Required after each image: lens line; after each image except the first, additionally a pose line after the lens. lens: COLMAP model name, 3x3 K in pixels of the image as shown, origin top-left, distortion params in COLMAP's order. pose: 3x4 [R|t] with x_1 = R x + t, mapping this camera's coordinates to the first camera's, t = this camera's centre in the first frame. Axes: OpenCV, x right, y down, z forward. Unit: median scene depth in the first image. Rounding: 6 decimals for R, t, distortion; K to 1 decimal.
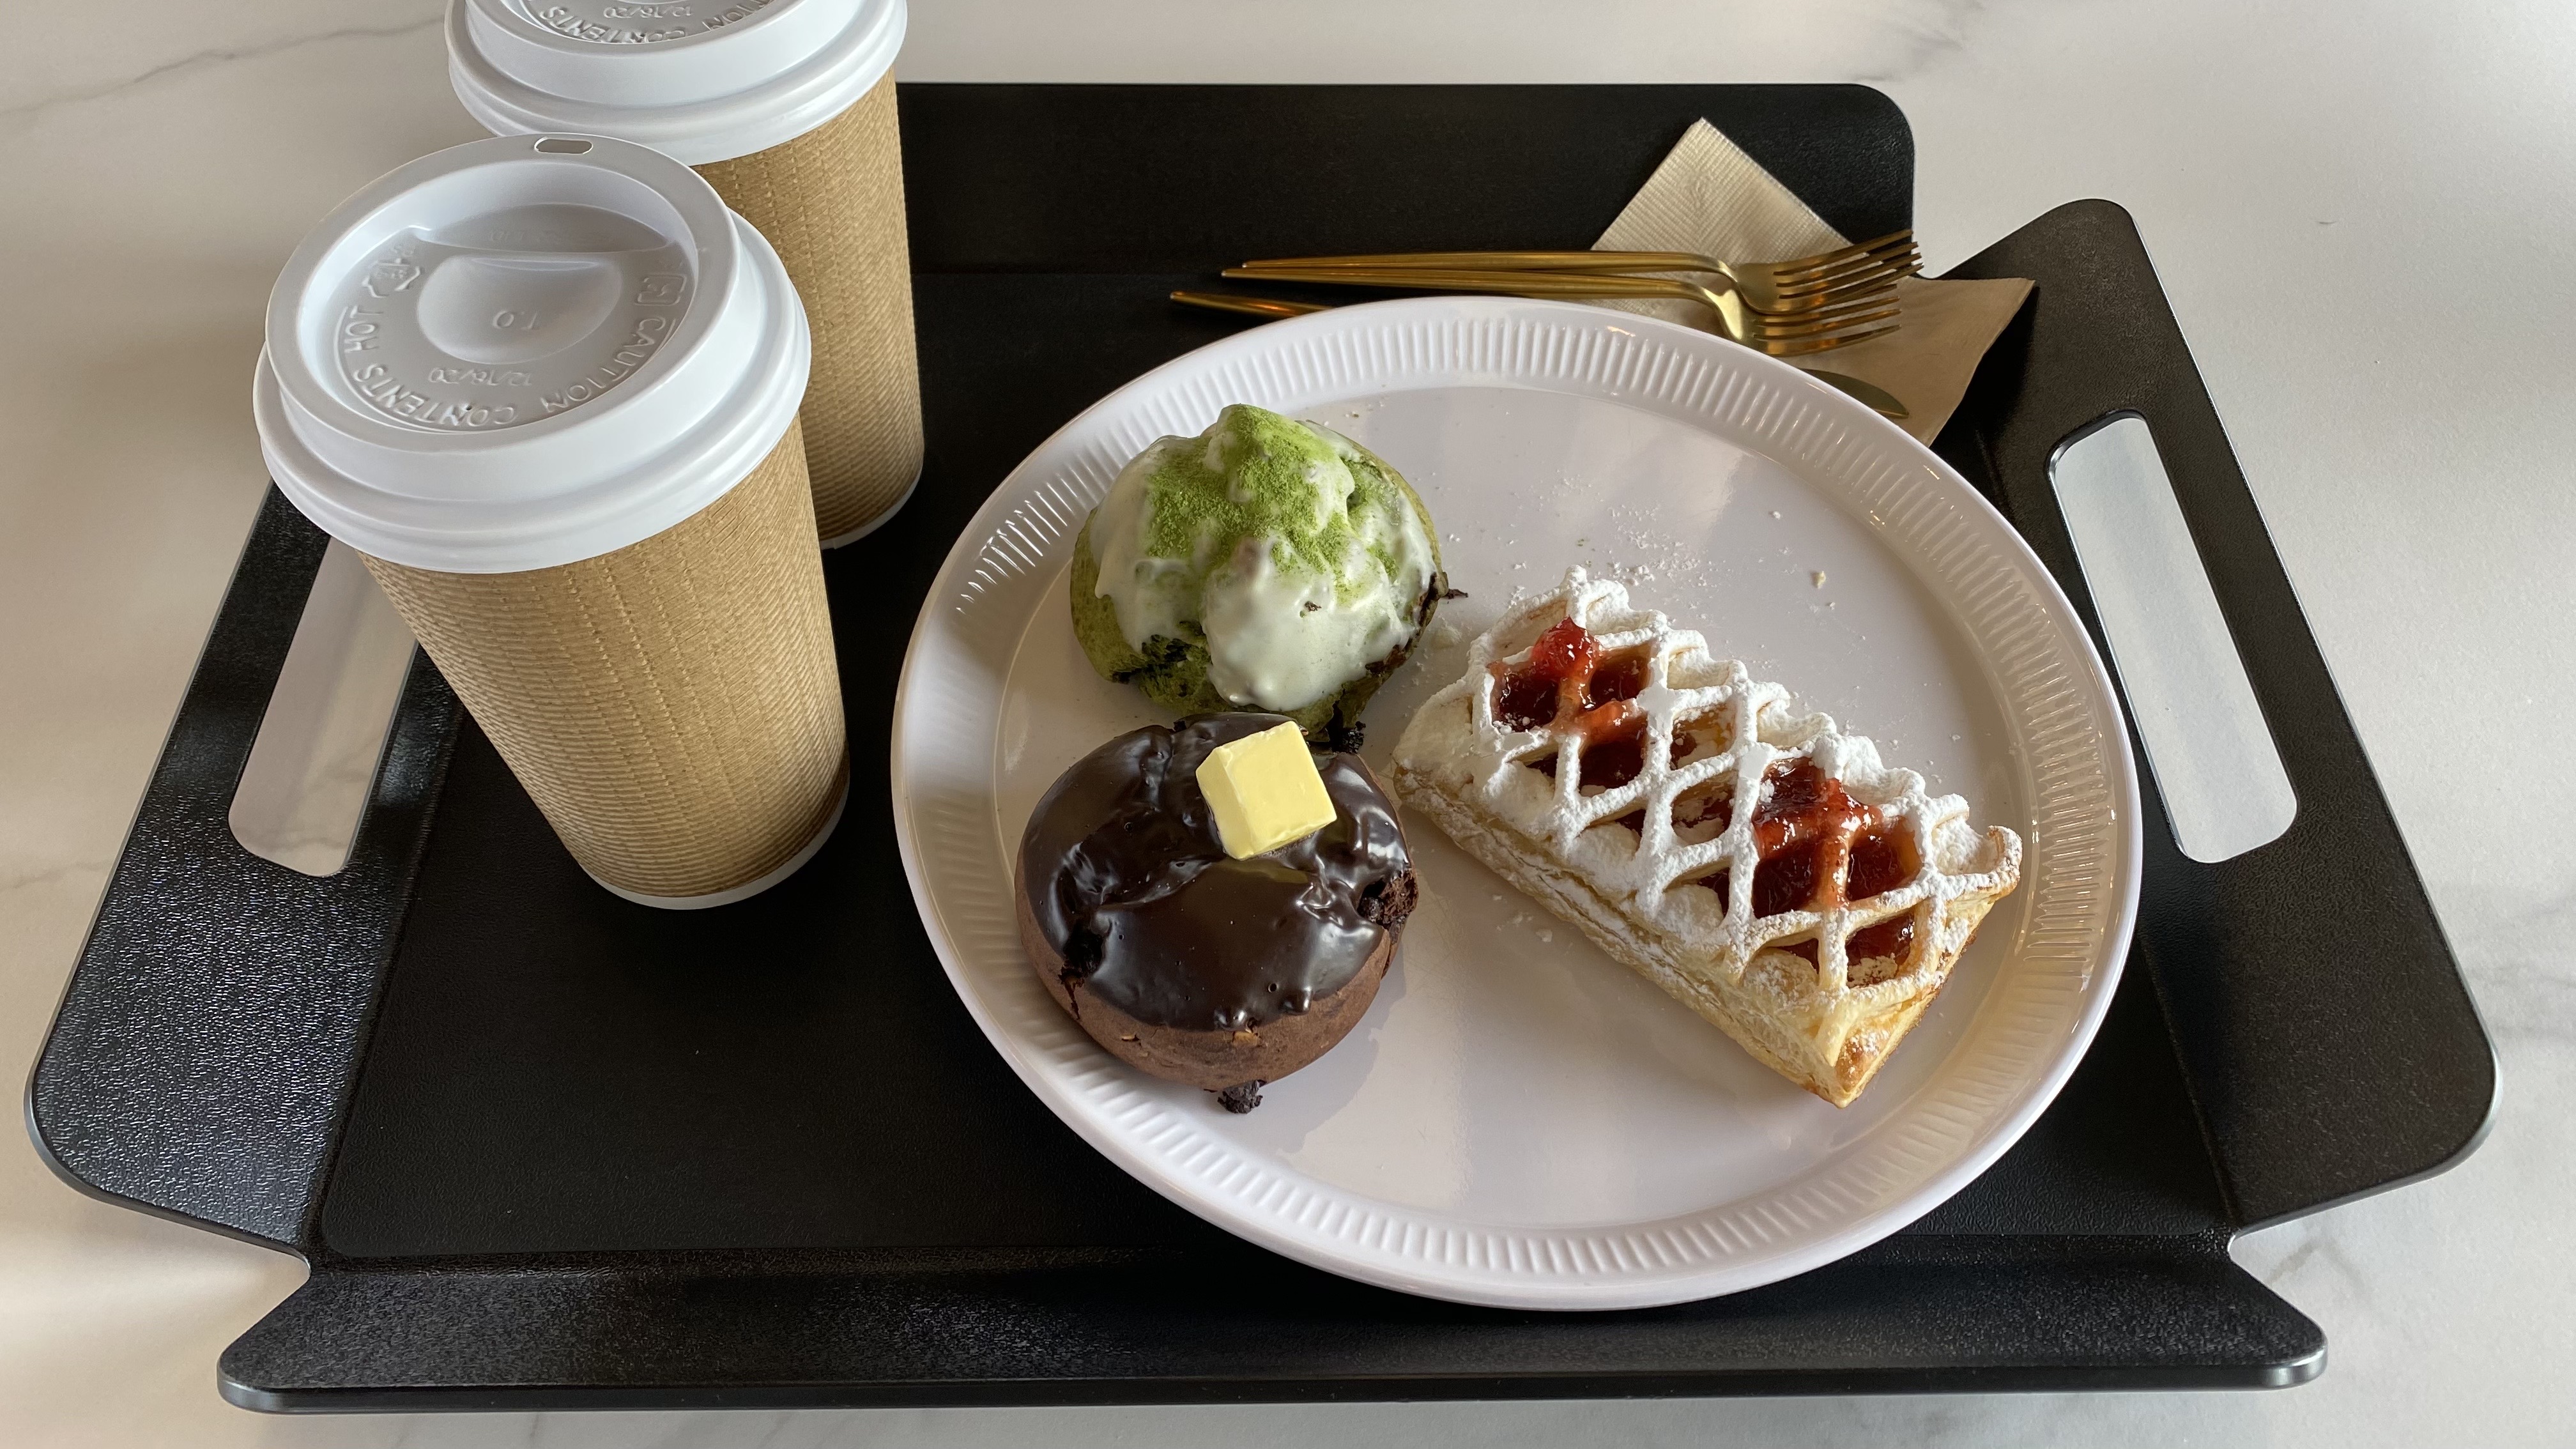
lens RADIAL K [[2034.6, 0, 1327.9], [0, 2034.6, 723.7], [0, 0, 1]] dist [0.106674, -0.342754]
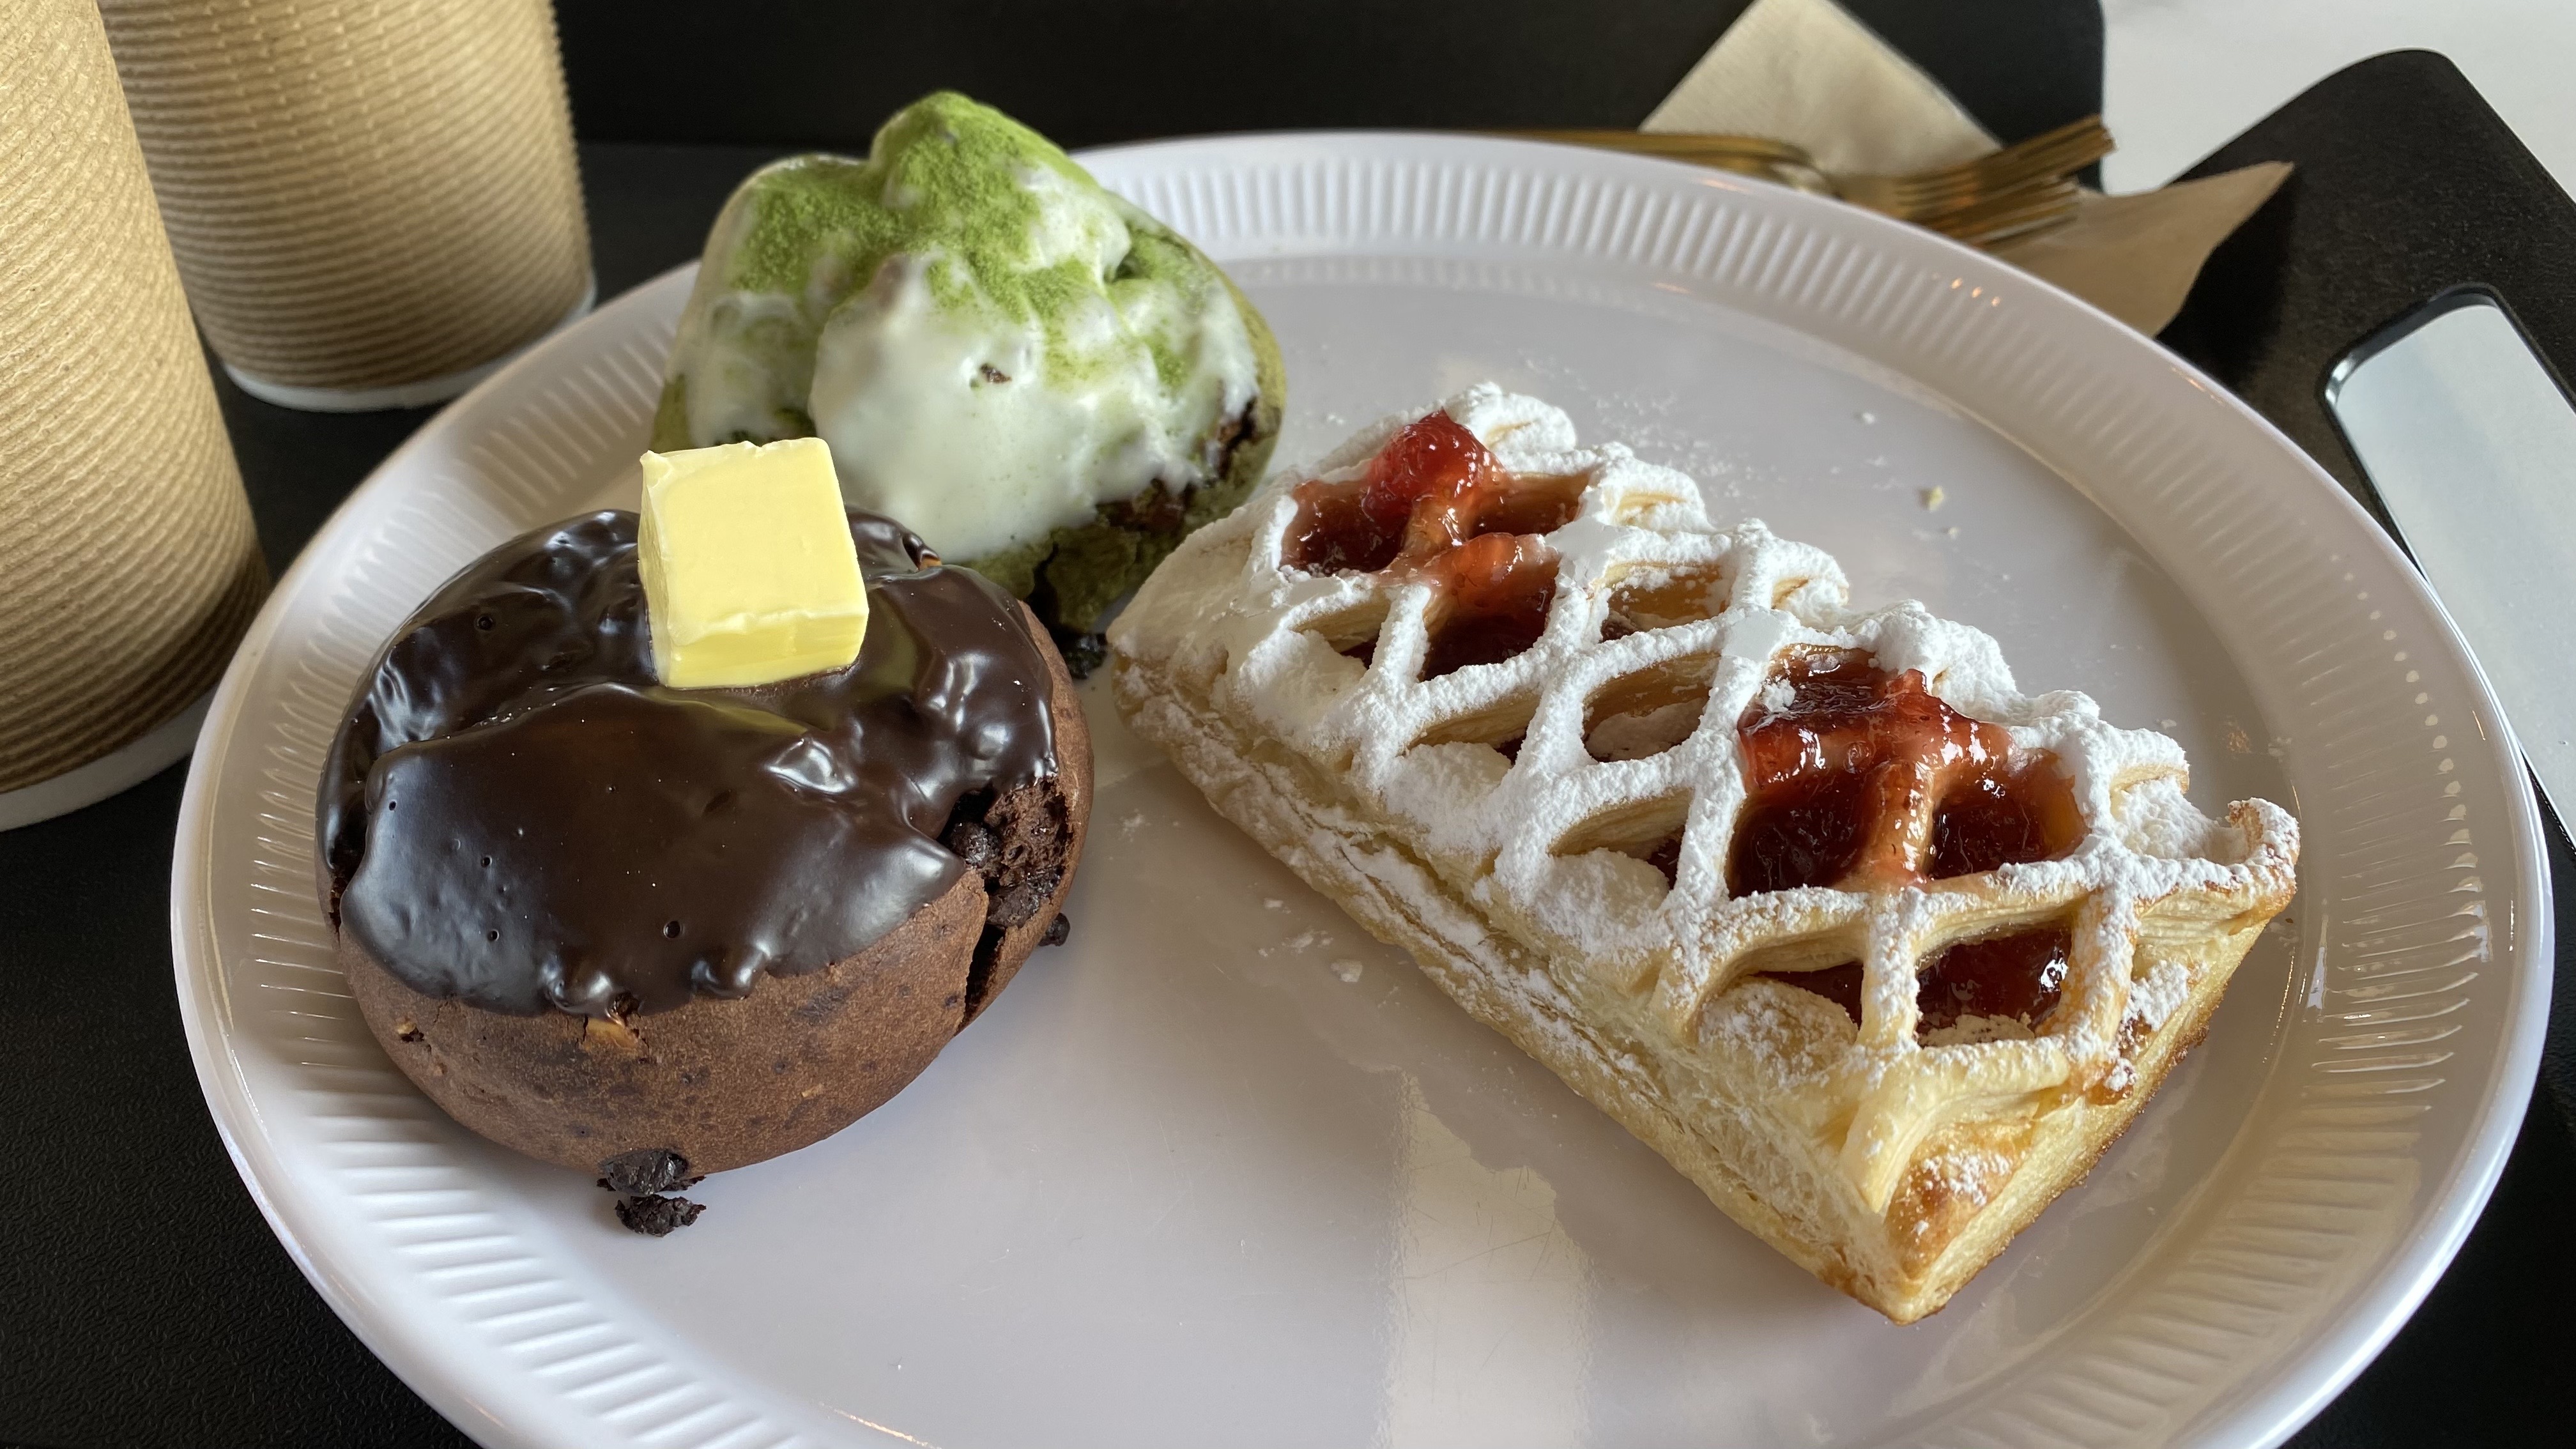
lens RADIAL K [[2034.6, 0, 1327.9], [0, 2034.6, 723.7], [0, 0, 1]] dist [0.106674, -0.342754]
pose [[0.992280, 0.055878, -0.110719, 0.159690], [-0.078308, 0.974570, -0.209956, 0.156251], [0.096171, 0.217006, 0.971421, 0.492989]]
